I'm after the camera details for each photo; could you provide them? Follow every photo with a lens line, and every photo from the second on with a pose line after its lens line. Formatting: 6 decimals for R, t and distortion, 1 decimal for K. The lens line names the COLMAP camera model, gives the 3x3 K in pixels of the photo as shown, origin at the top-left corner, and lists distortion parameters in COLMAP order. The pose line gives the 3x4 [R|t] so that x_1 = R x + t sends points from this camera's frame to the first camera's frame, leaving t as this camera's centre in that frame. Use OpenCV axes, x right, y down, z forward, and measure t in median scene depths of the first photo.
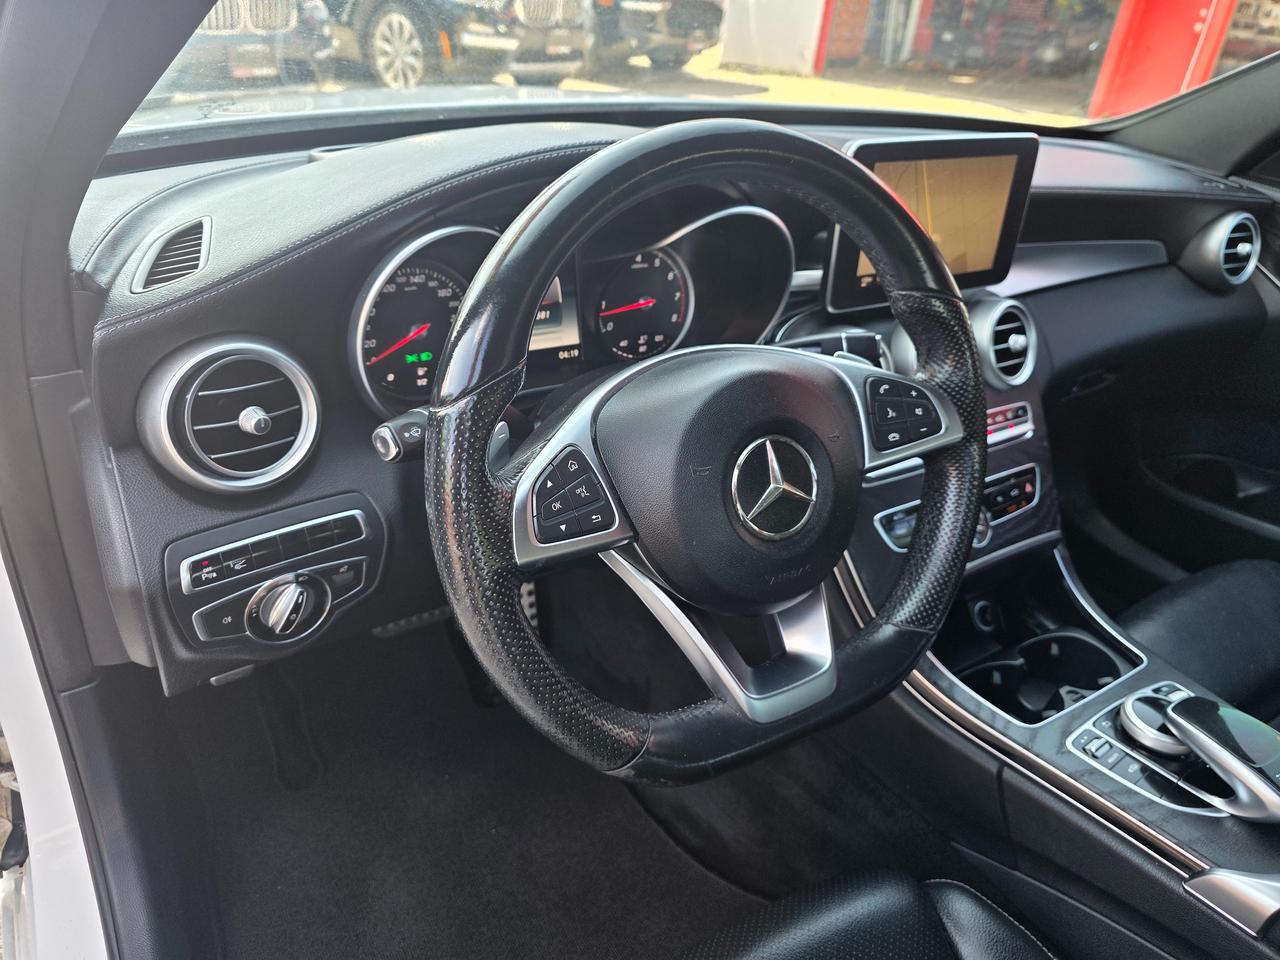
lens RADIAL K [[871.7, 0, 662.1], [0, 871.7, 485.9], [0, 0, 1]] dist [-0.000415, -0.001810]
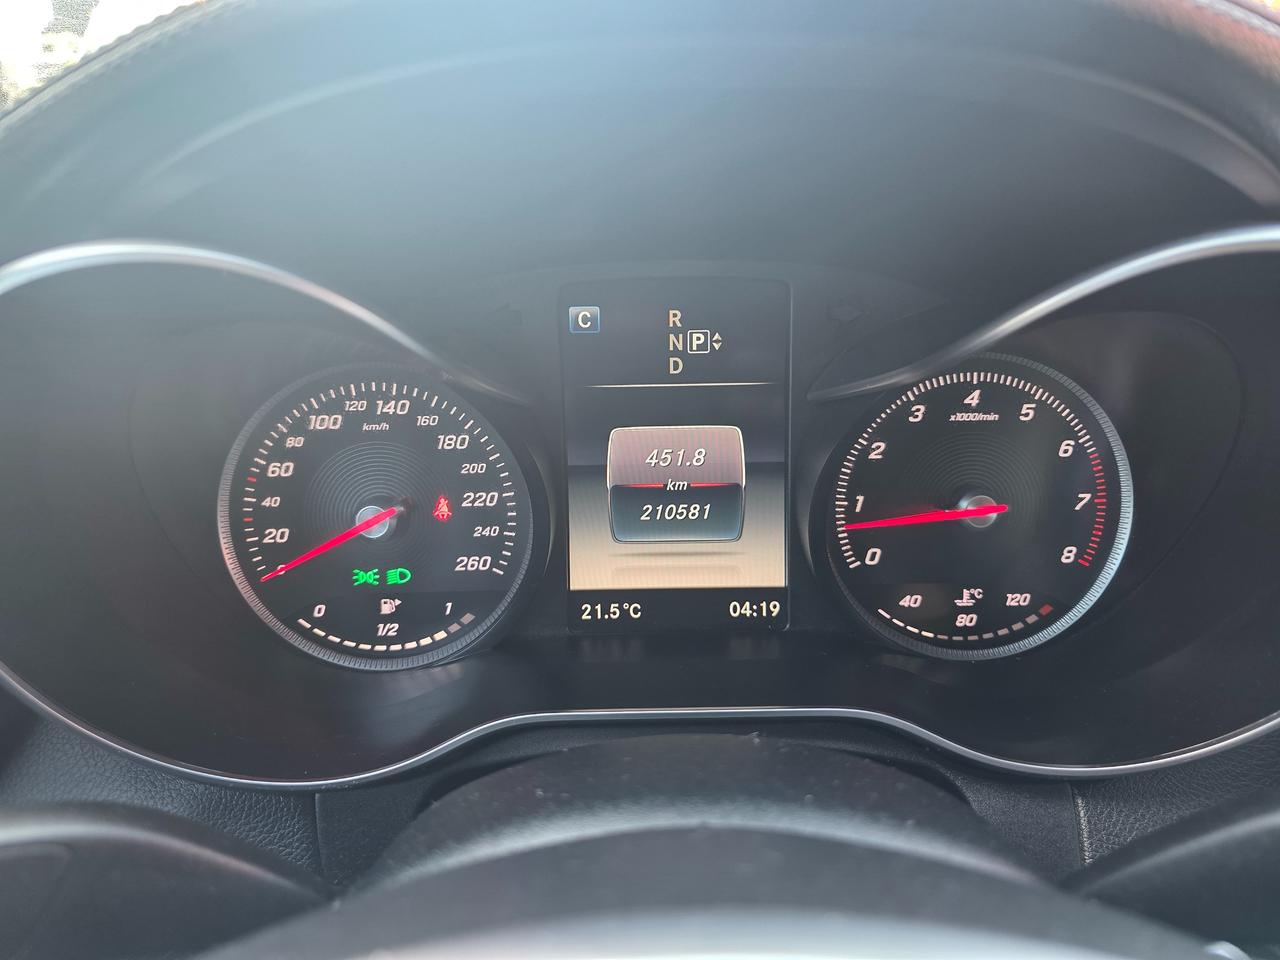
lens RADIAL K [[900.2, 0, 640.0], [0, 900.2, 480.0], [0, 0, 1]] dist [-0.008980, -0.008806]
pose [[0.827989, 0.110588, -0.549732, 0.087527], [-0.198908, 0.974533, -0.103544, -0.177277], [0.524281, 0.195079, 0.828899, 0.685214]]
